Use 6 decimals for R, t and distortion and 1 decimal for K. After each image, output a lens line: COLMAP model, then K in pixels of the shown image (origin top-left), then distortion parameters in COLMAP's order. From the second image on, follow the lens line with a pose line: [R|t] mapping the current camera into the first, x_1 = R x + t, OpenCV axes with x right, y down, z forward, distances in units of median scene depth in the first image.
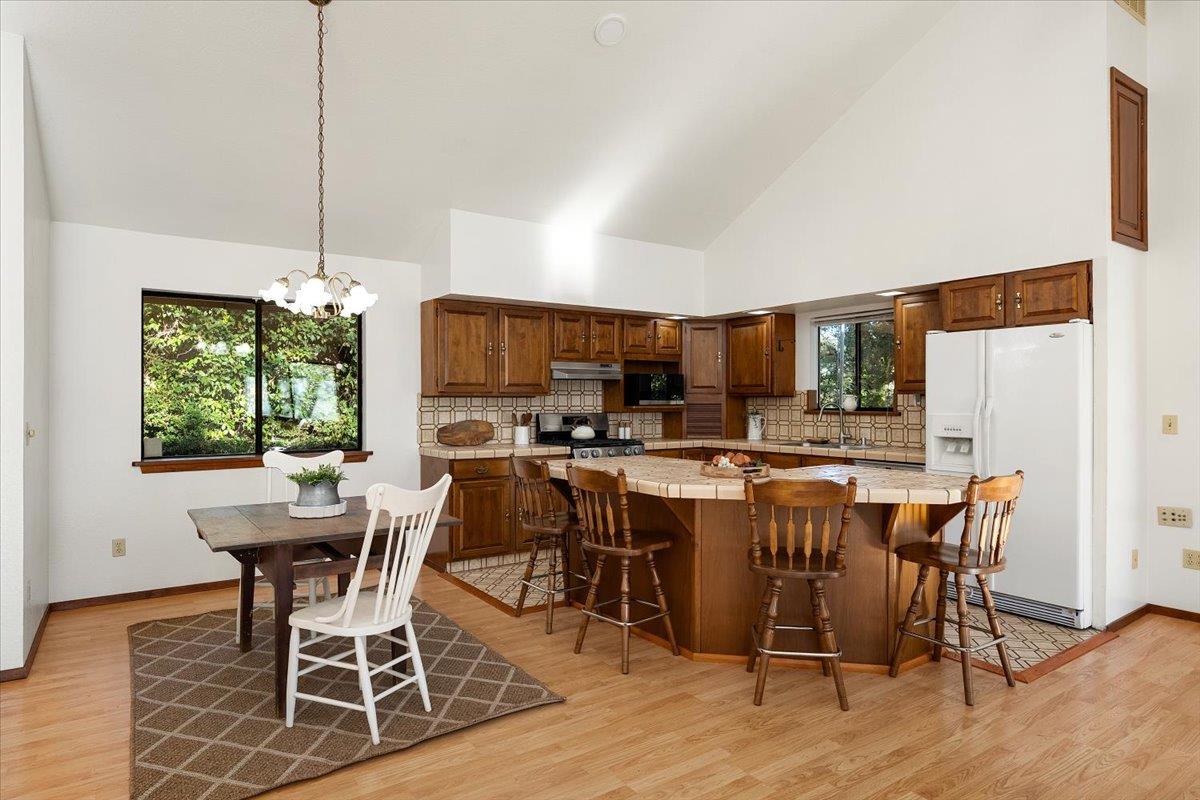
lens RADIAL K [[676.0, 0, 581.8], [0, 676.0, 403.0], [0, 0, 1]] dist [0.003255, 0.000627]
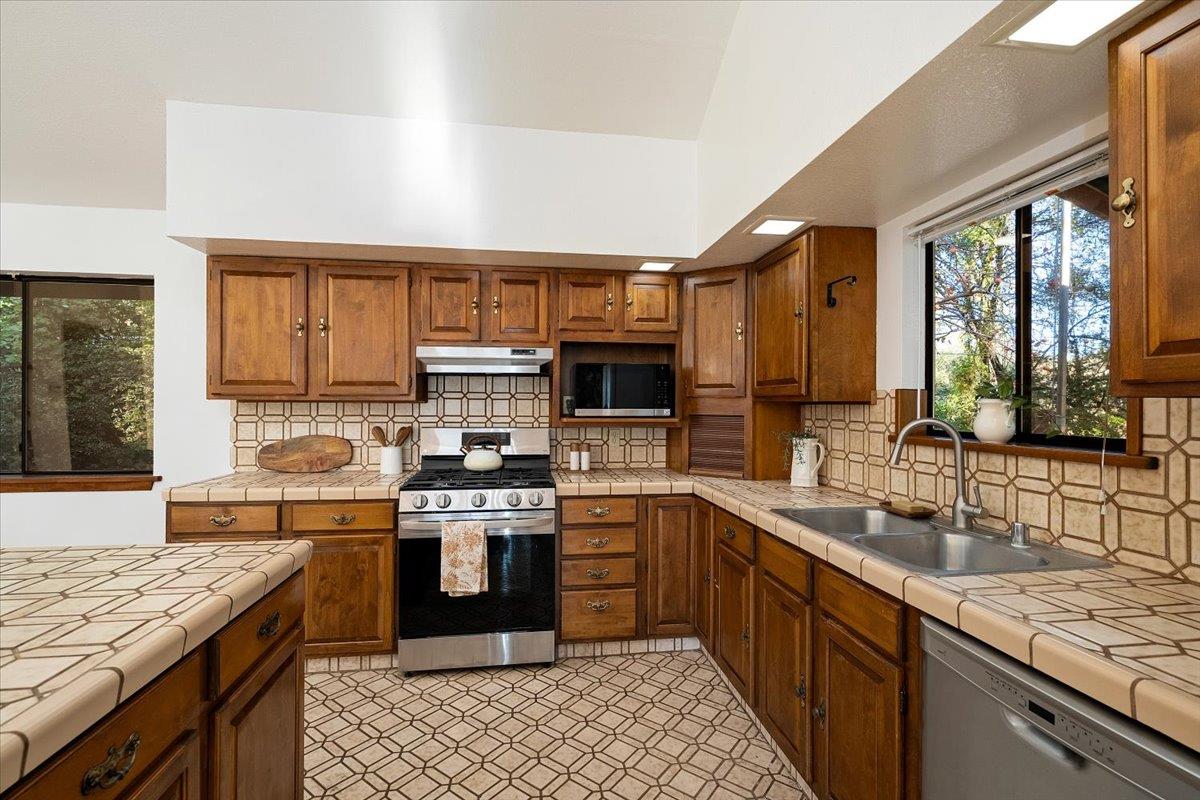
lens RADIAL K [[530.3, 0, 594.3], [0, 530.3, 401.9], [0, 0, 1]] dist [0.000149, -0.000086]
pose [[0.900280, 0.003781, -0.435294, 0.320581], [-0.007577, 0.999947, -0.006987, -0.007054], [0.435245, 0.009588, 0.900261, 0.623730]]
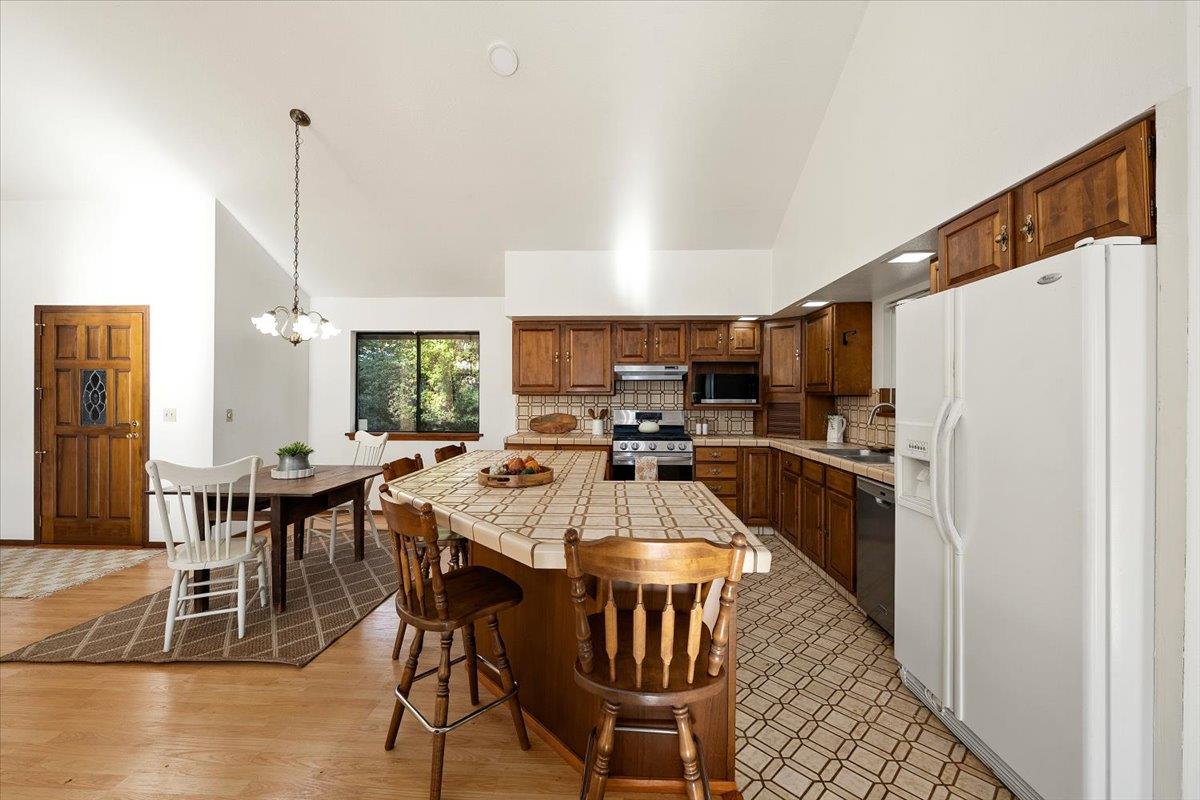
lens RADIAL K [[458.5, 0, 600.0], [0, 458.5, 400.0], [0, 0, 1]] dist [-0.001514, -0.000177]
pose [[0.810125, 0.008346, -0.586198, 0.404646], [-0.007407, 0.999965, 0.004001, -0.004273], [0.586210, 0.001101, 0.810158, 0.333196]]
